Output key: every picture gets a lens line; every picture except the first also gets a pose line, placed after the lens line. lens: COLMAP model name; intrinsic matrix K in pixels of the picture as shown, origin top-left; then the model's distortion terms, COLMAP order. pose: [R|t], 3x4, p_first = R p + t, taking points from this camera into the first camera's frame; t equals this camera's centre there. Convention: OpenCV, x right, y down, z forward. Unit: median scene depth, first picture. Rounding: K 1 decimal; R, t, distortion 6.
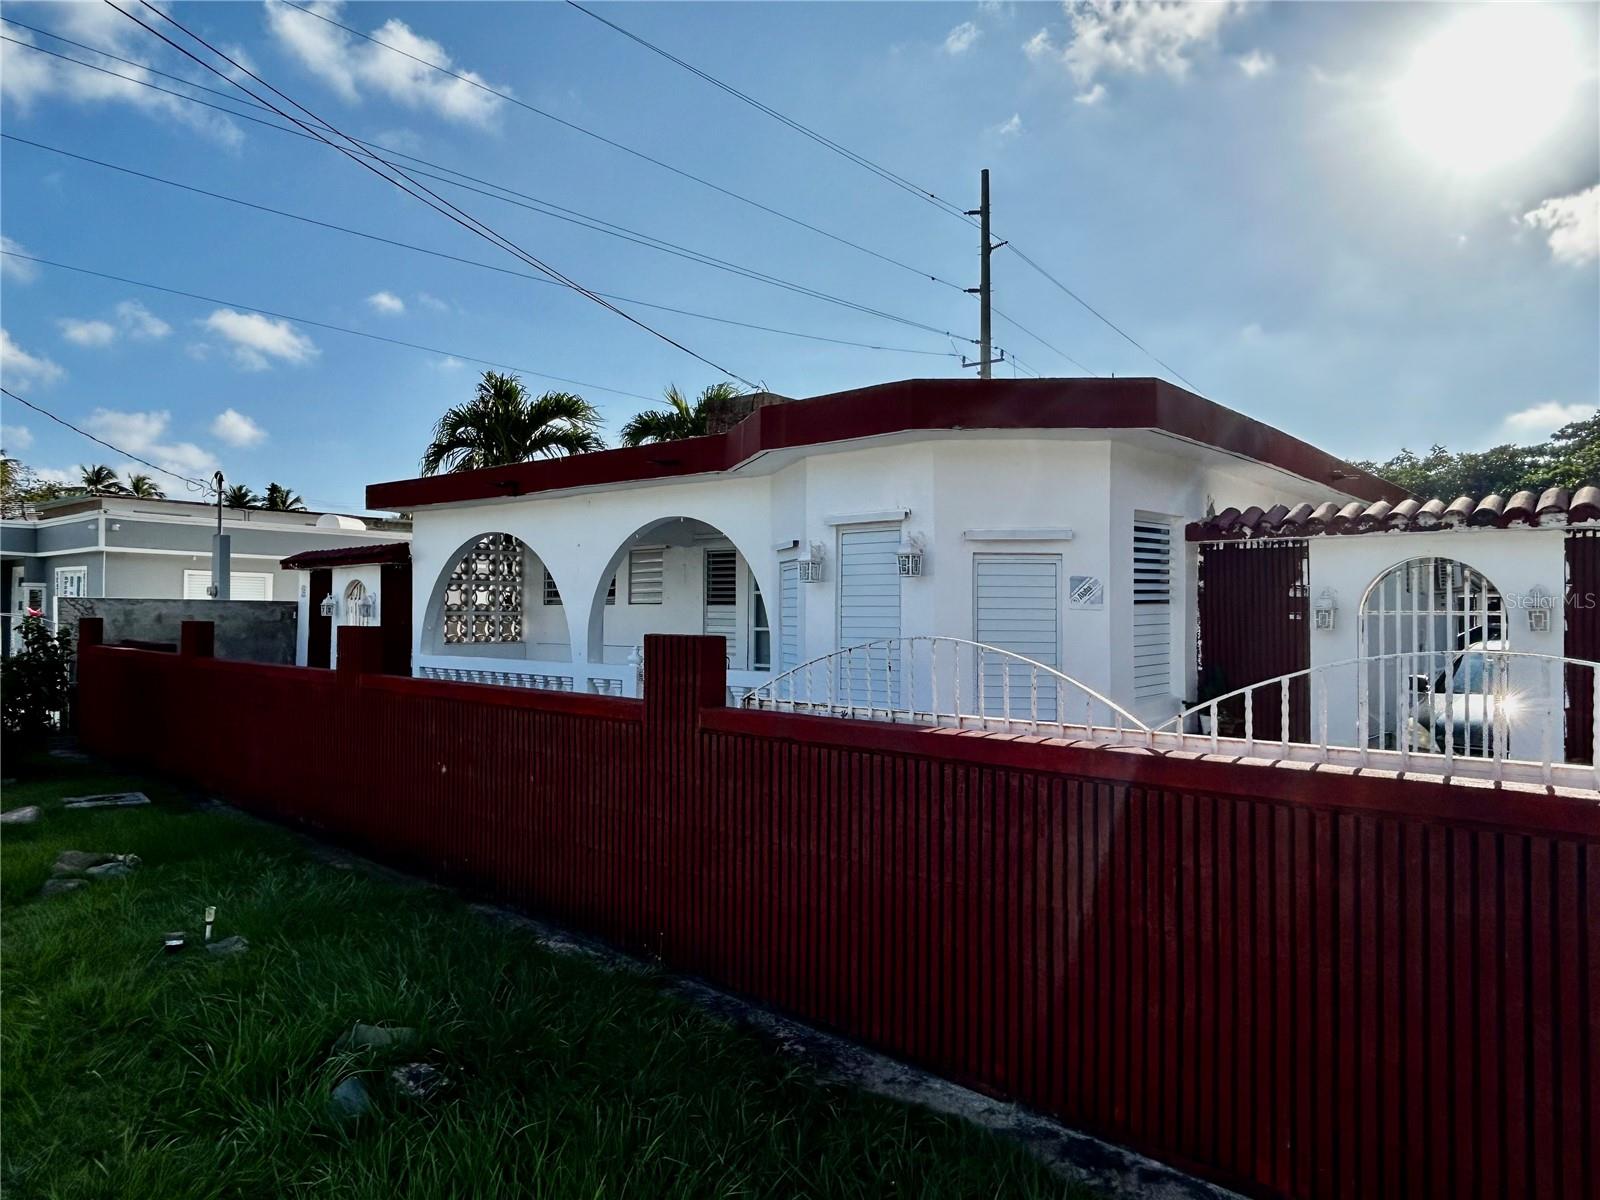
lens RADIAL K [[1016.8, 0, 798.1], [0, 1016.8, 600.9], [0, 0, 1]] dist [-0.001519, 0.003689]
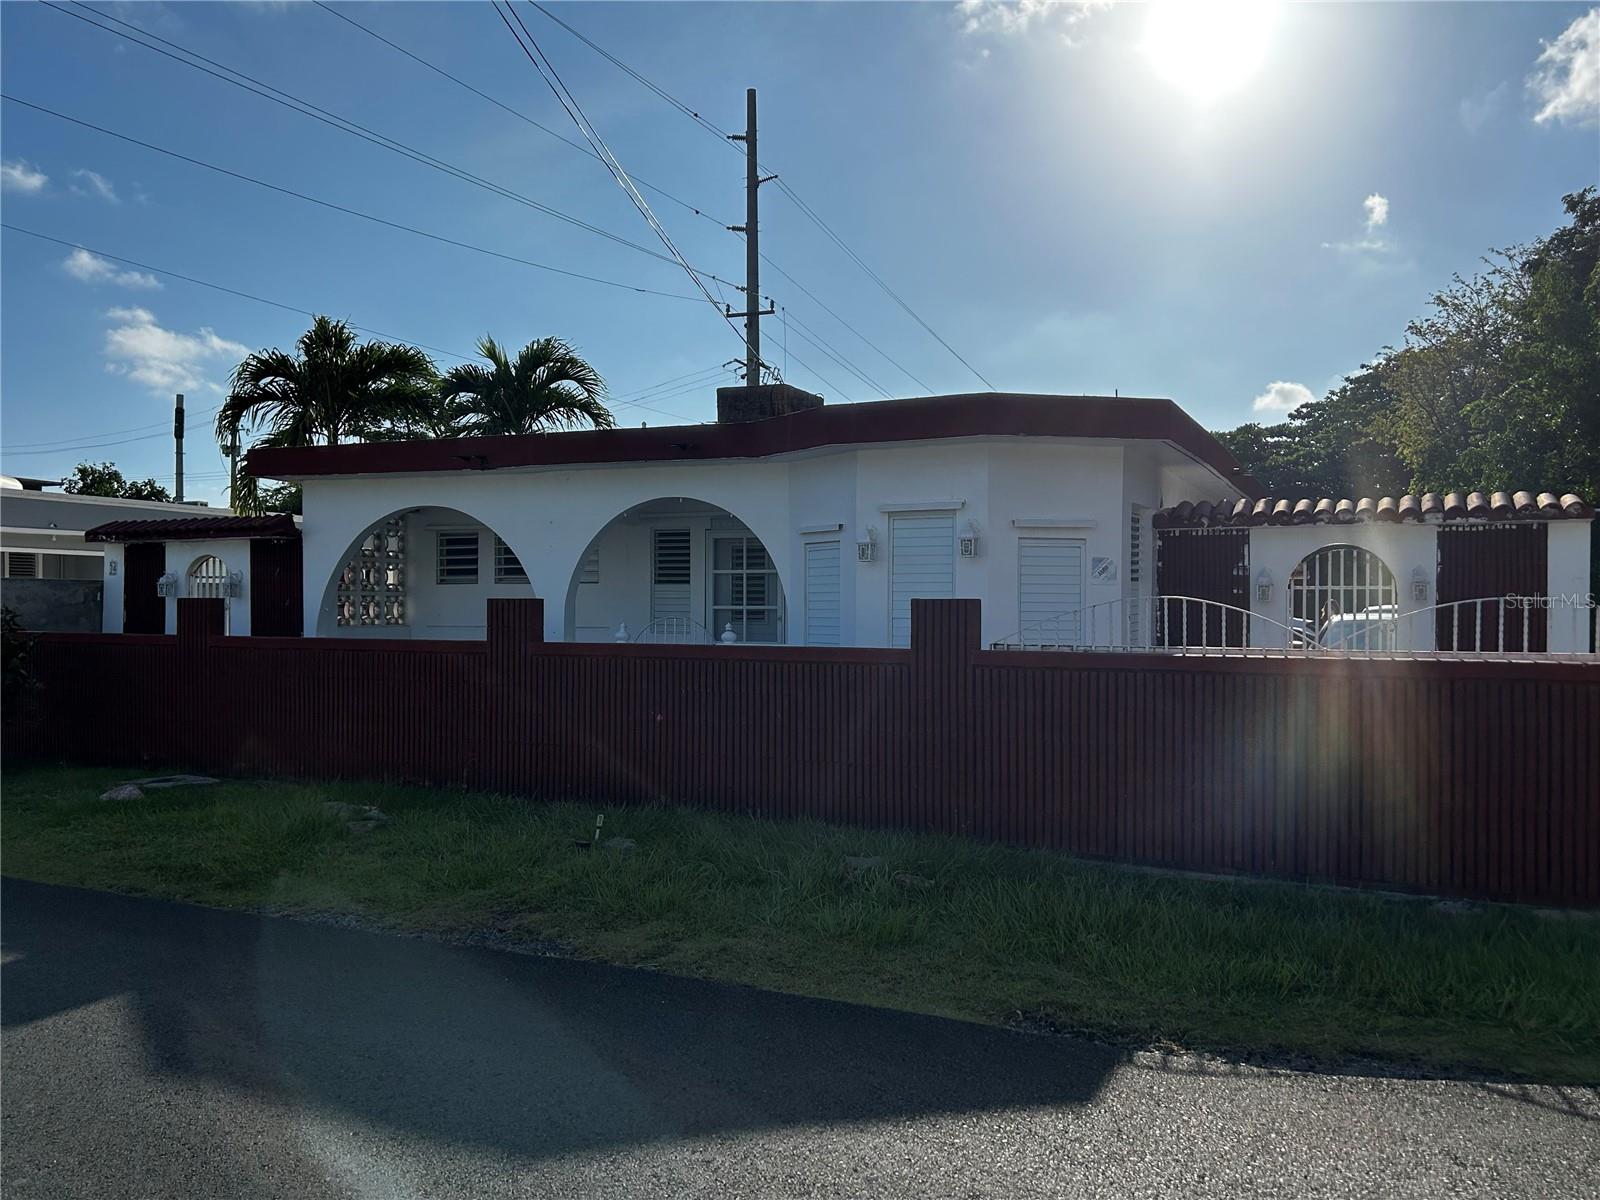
lens RADIAL K [[1244.6, 0, 799.6], [0, 1244.6, 604.7], [0, 0, 1]] dist [0.052213, -0.009520]
pose [[0.962099, -0.003300, 0.272679, -0.412975], [-0.000684, 0.999894, 0.014512, 0.009544], [-0.272699, -0.014148, 0.961995, -0.301295]]
